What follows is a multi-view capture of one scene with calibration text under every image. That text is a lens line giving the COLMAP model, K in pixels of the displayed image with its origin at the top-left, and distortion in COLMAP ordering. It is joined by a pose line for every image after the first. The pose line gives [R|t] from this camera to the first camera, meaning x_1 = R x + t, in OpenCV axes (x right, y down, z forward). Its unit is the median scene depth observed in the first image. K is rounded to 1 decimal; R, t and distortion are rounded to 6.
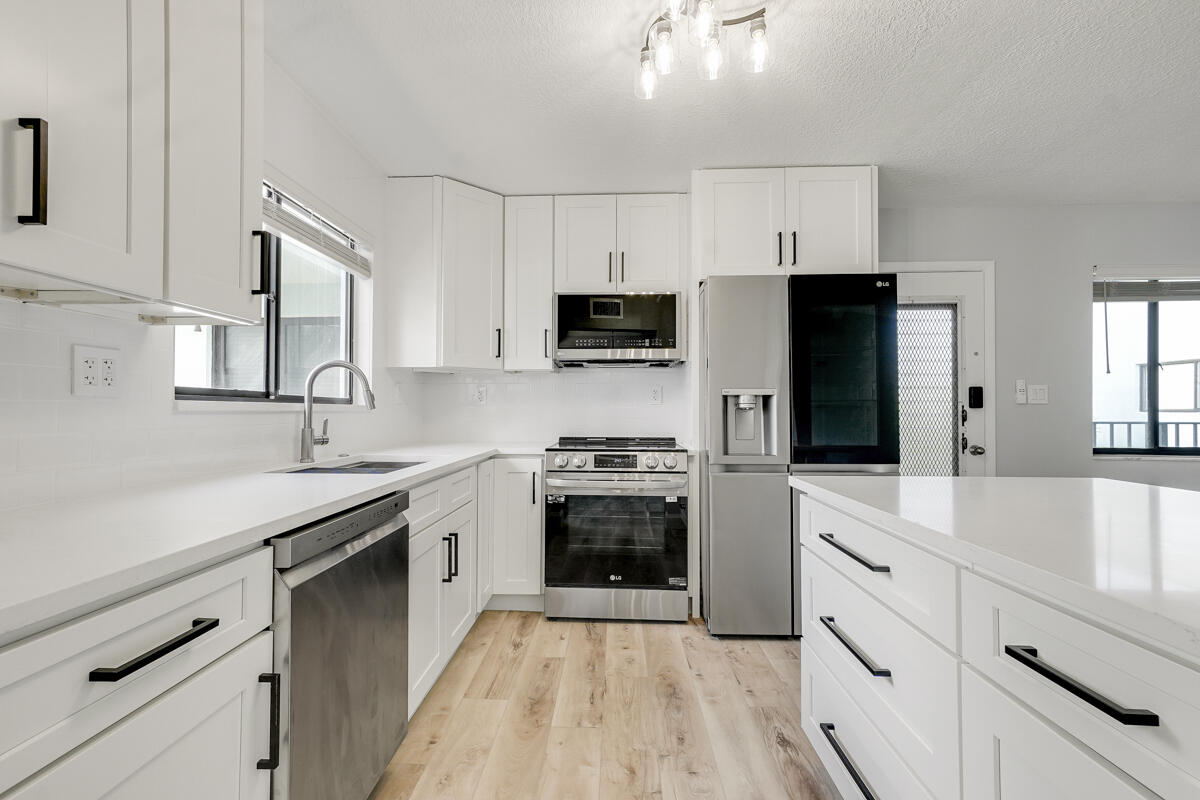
lens RADIAL K [[557.7, 0, 584.5], [0, 557.7, 410.9], [0, 0, 1]] dist [0.051870, 0.000297]
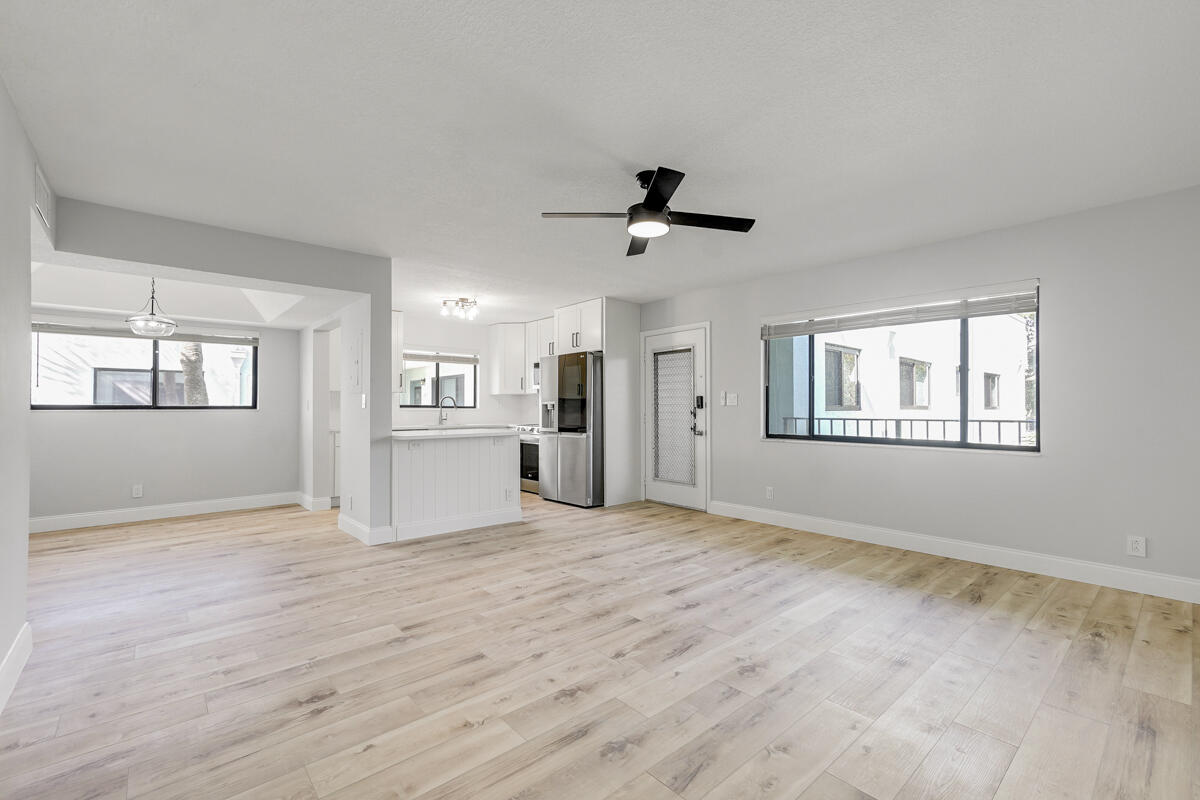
lens RADIAL K [[510.9, 0, 583.7], [0, 510.9, 416.7], [0, 0, 1]] dist [-0.001976, 0.000107]
pose [[0.682759, 0.008911, -0.730589, 1.941665], [-0.000680, 0.999933, 0.011561, 0.000907], [0.730643, -0.007397, 0.682719, -0.427205]]
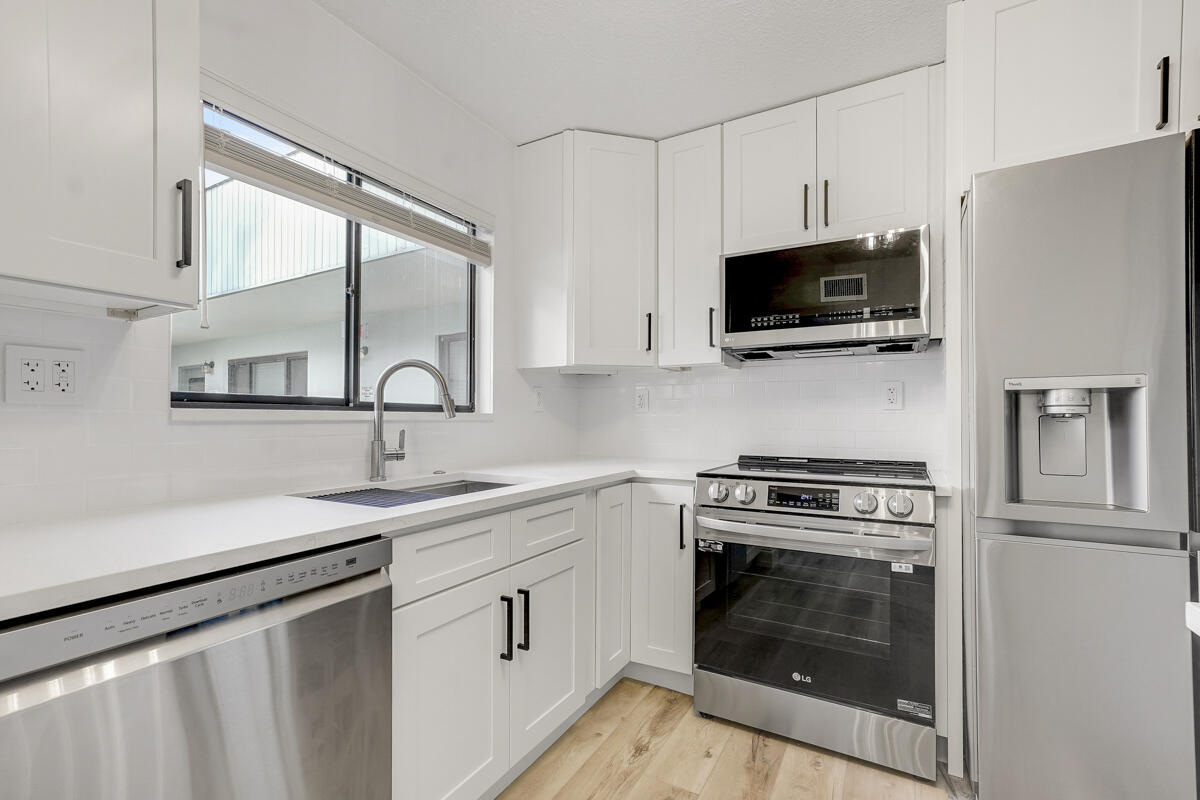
lens RADIAL K [[544.4, 0, 566.9], [0, 544.4, 417.9], [0, 0, 1]] dist [0.000972, 0.000720]
pose [[0.882806, -0.001730, -0.469735, 0.112340], [0.000760, 0.999997, -0.002254, -0.001111], [0.469737, 0.001633, 0.882805, 0.319076]]
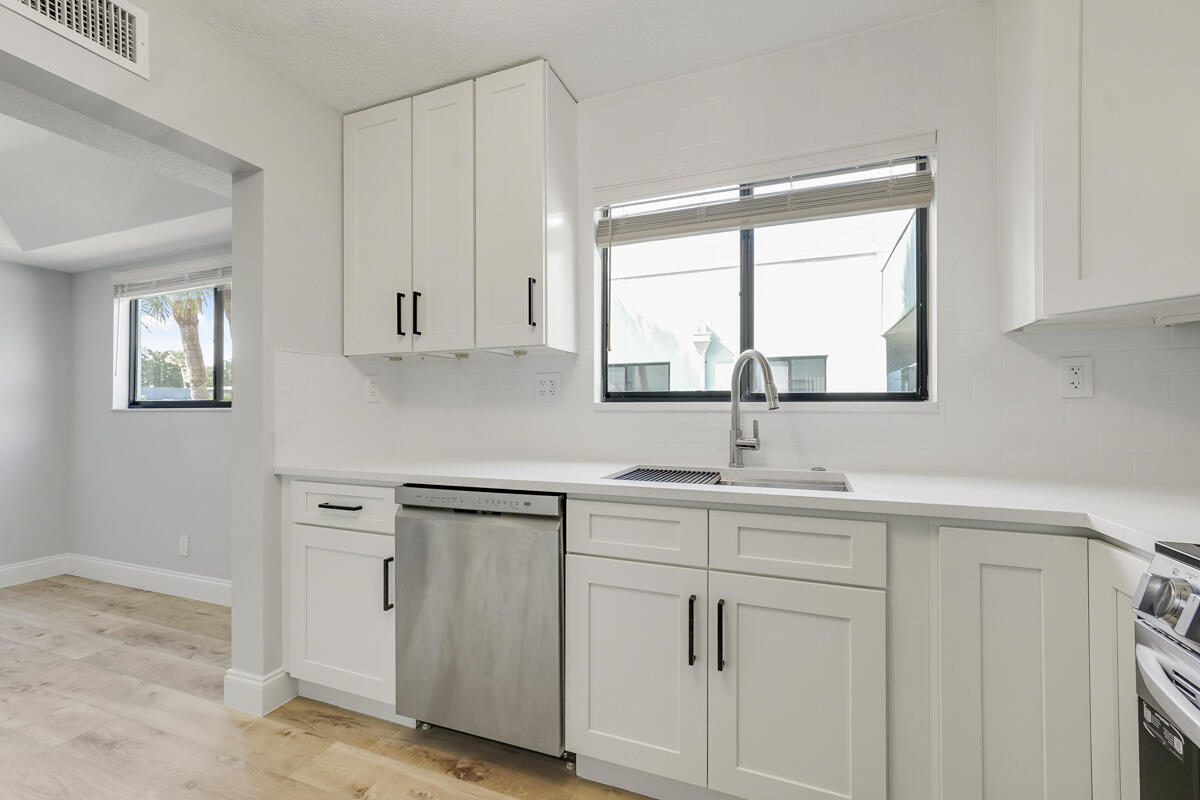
lens RADIAL K [[512.3, 0, 598.1], [0, 512.3, 399.2], [0, 0, 1]] dist [0.007398, 0.000662]
pose [[-0.316676, -0.019429, -0.948335, 0.284717], [-0.001695, 0.999800, -0.019917, -0.000742], [0.948532, -0.004700, -0.316646, 0.816546]]
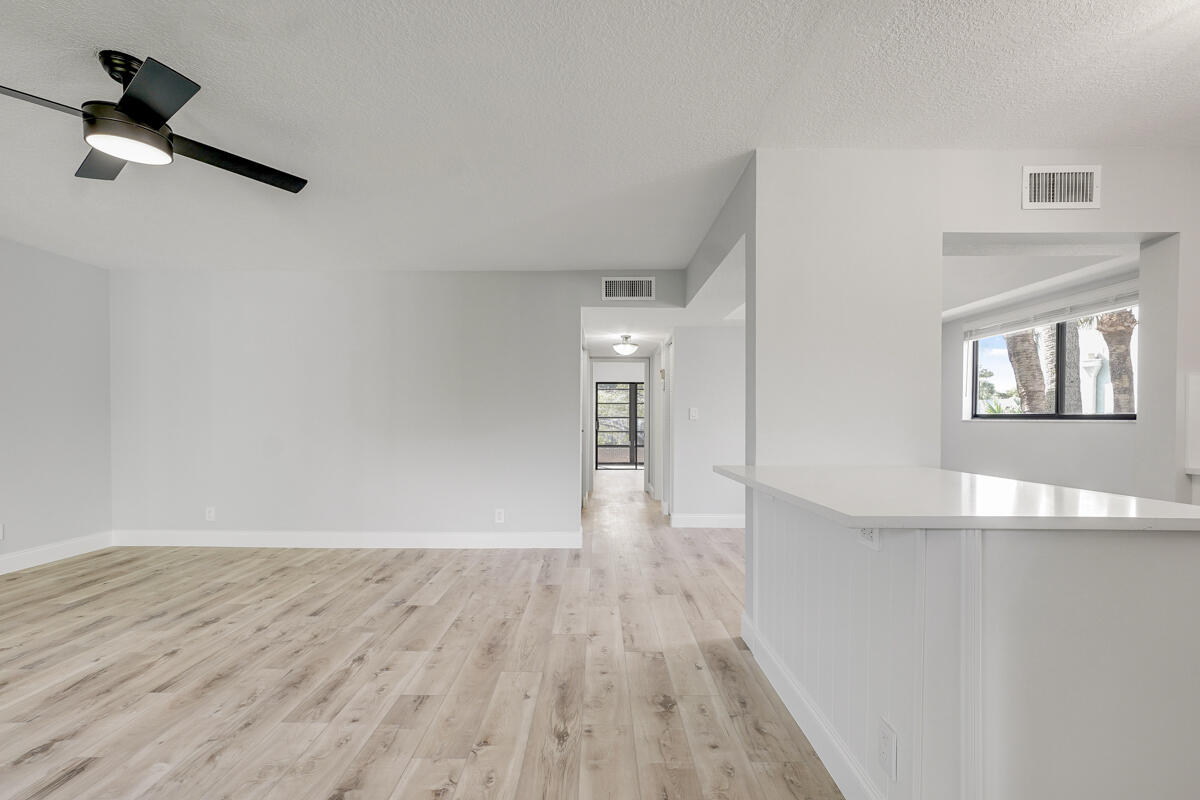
lens RADIAL K [[520.8, 0, 595.7], [0, 520.8, 423.0], [0, 0, 1]] dist [-0.000848, 0.008639]
pose [[-0.998524, -0.003849, -0.054177, 0.782142], [-0.004527, 0.999913, 0.012396, -0.004548], [0.054124, 0.012623, -0.998454, 1.008434]]
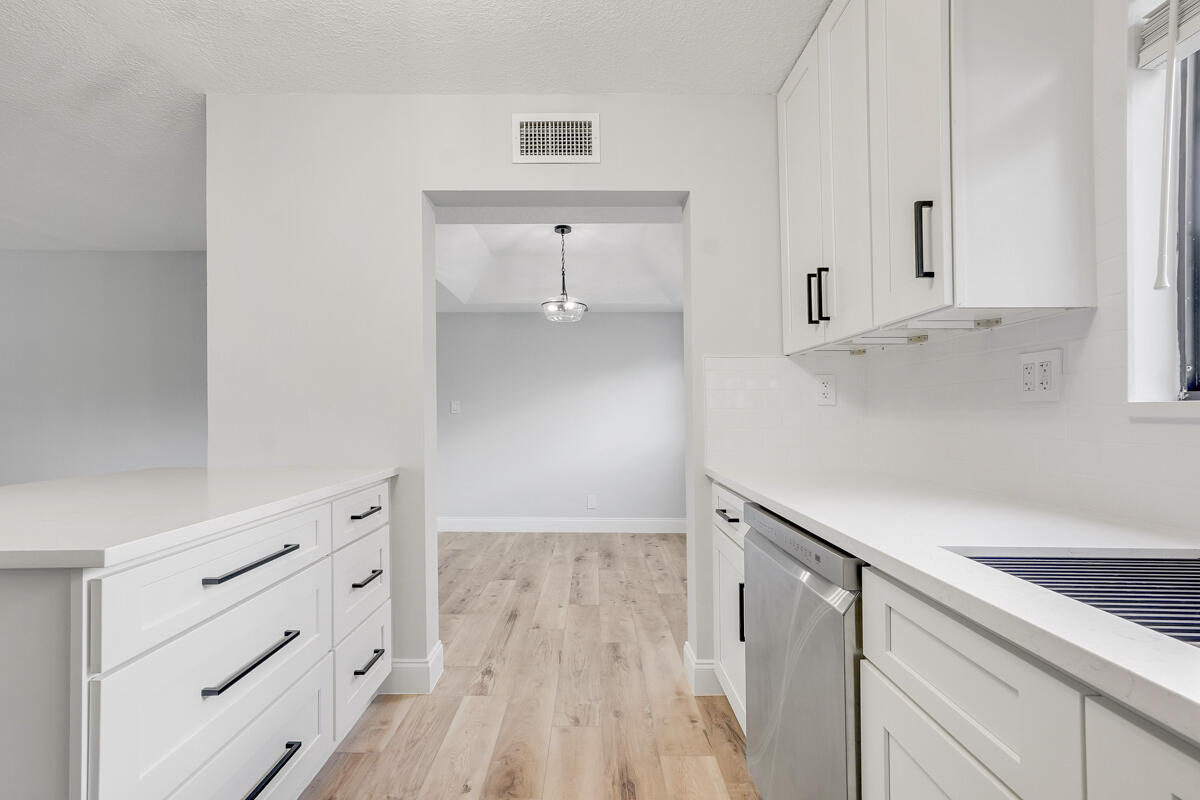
lens RADIAL K [[531.7, 0, 589.1], [0, 531.7, 411.3], [0, 0, 1]] dist [0.000560, 0.000060]
pose [[-0.998791, -0.004039, -0.048989, -0.025362], [-0.004034, 0.999992, -0.000209, -0.002716], [0.048989, -0.000012, -0.998799, 0.930937]]
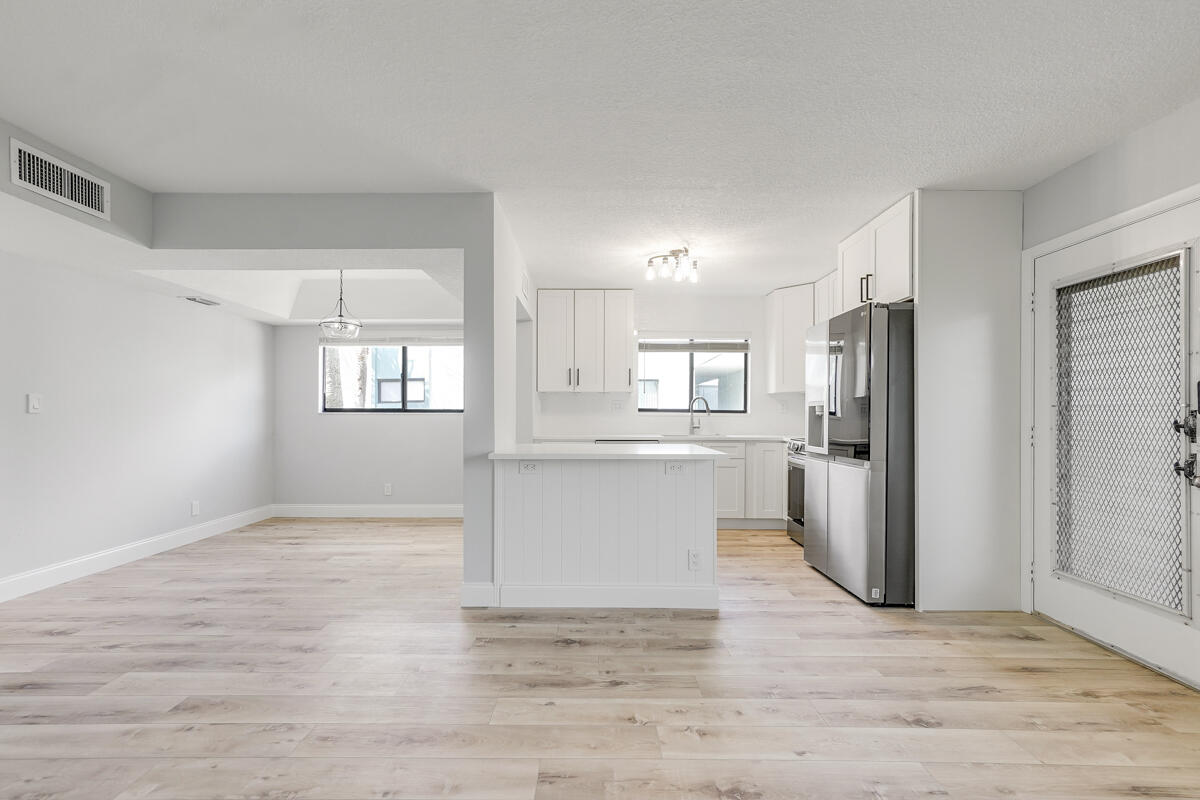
lens RADIAL K [[516.3, 0, 591.0], [0, 516.3, 417.5], [0, 0, 1]] dist [0.001056, 0.000961]
pose [[0.046400, 0.005759, -0.998906, 1.514556], [-0.007366, 0.999958, 0.005423, -0.000716], [0.998896, 0.007106, 0.046441, 0.314726]]
